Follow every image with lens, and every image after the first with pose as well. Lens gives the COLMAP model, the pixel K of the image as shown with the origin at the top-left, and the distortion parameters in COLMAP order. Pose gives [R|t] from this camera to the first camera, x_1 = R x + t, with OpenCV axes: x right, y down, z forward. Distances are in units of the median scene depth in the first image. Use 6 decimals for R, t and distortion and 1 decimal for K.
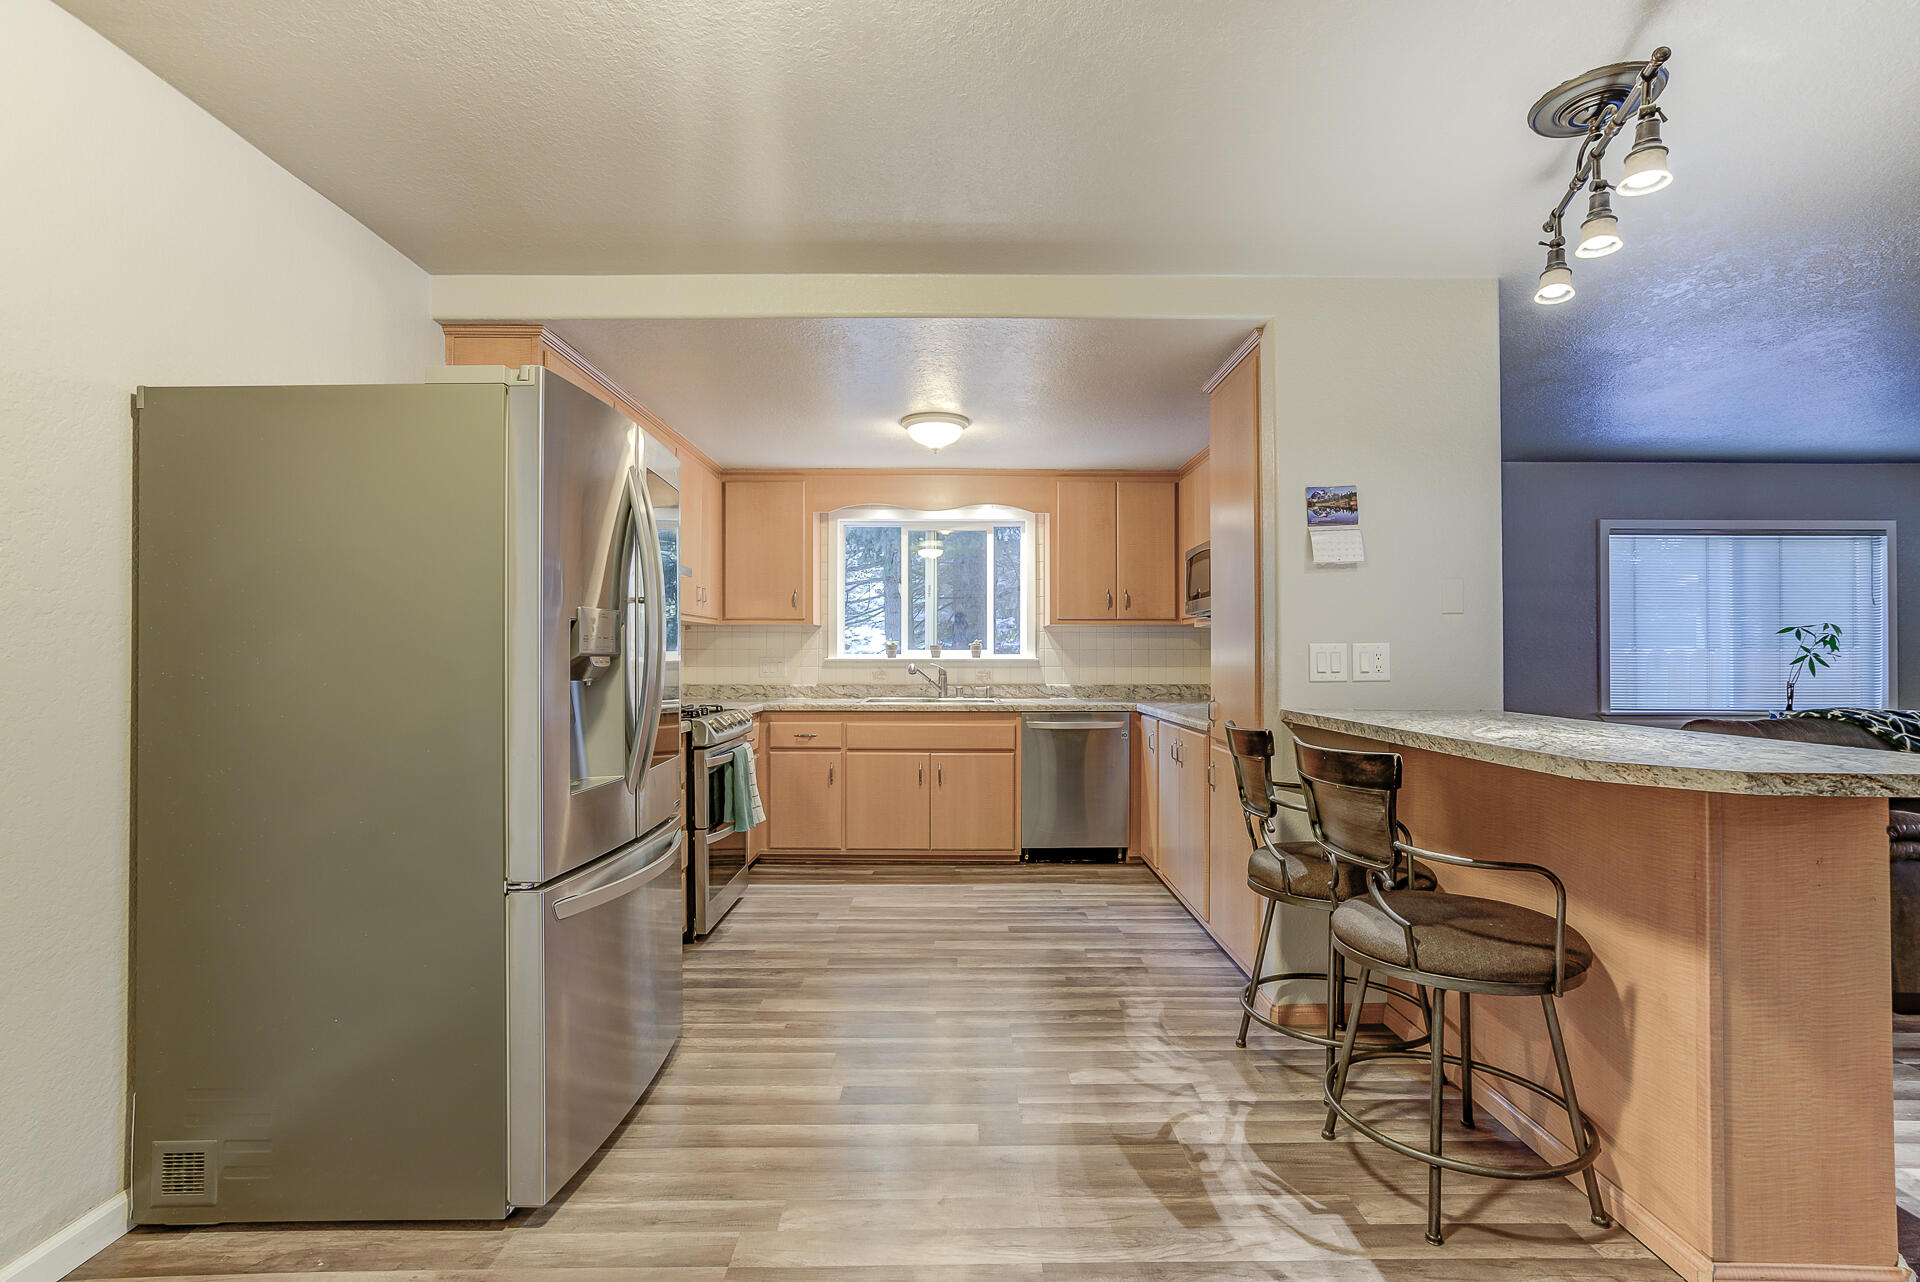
lens RADIAL K [[884.5, 0, 960.0], [0, 884.5, 641.0], [0, 0, 1]] dist [0.003623, 0.000896]
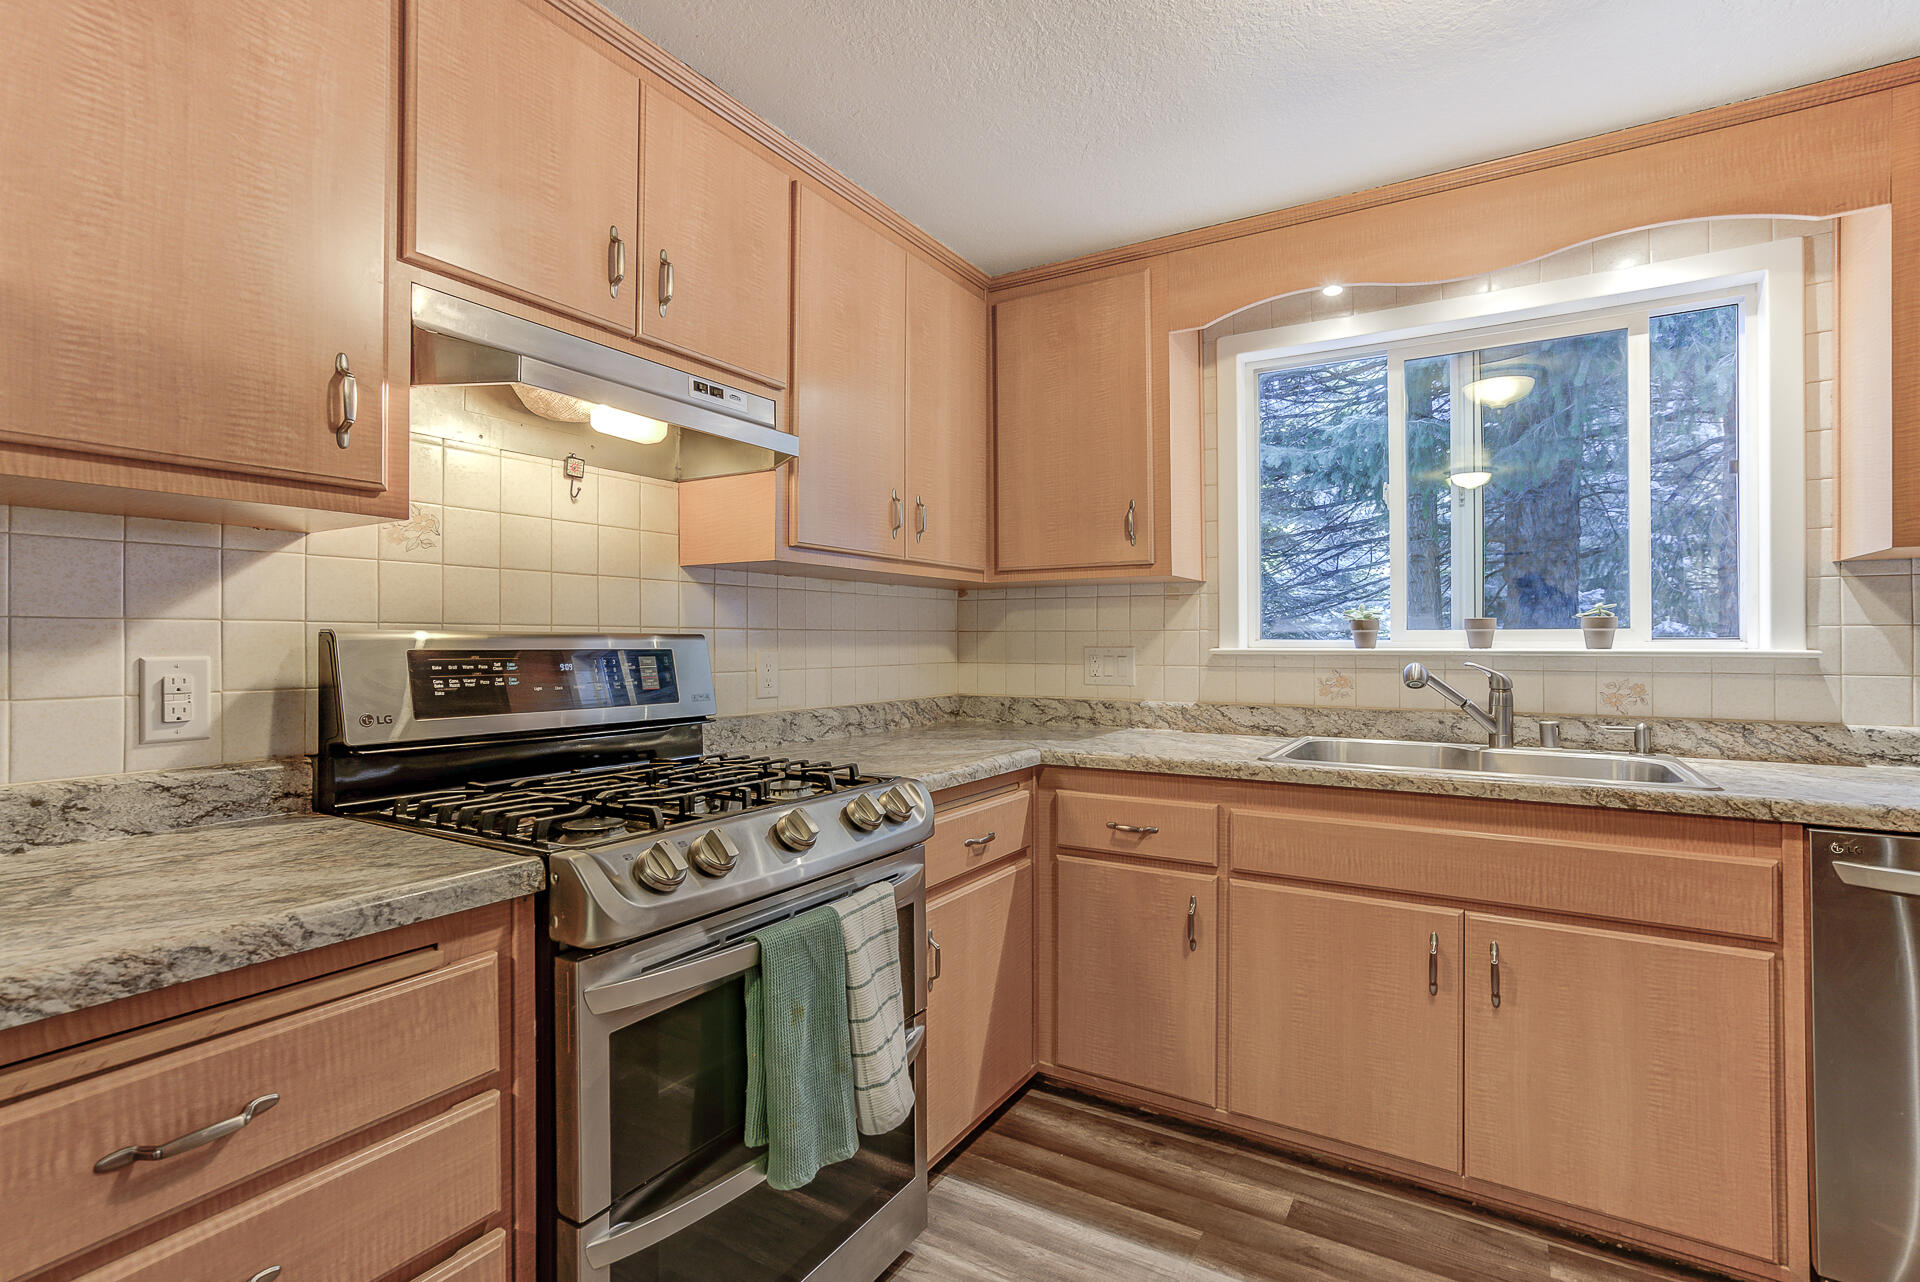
lens RADIAL K [[884.5, 0, 960.0], [0, 884.5, 641.0], [0, 0, 1]] dist [0.003623, 0.000896]
pose [[0.849086, -0.001699, -0.528252, -0.015307], [0.009150, 0.999892, 0.011491, 0.008513], [0.528175, -0.014591, 0.849010, 0.521799]]
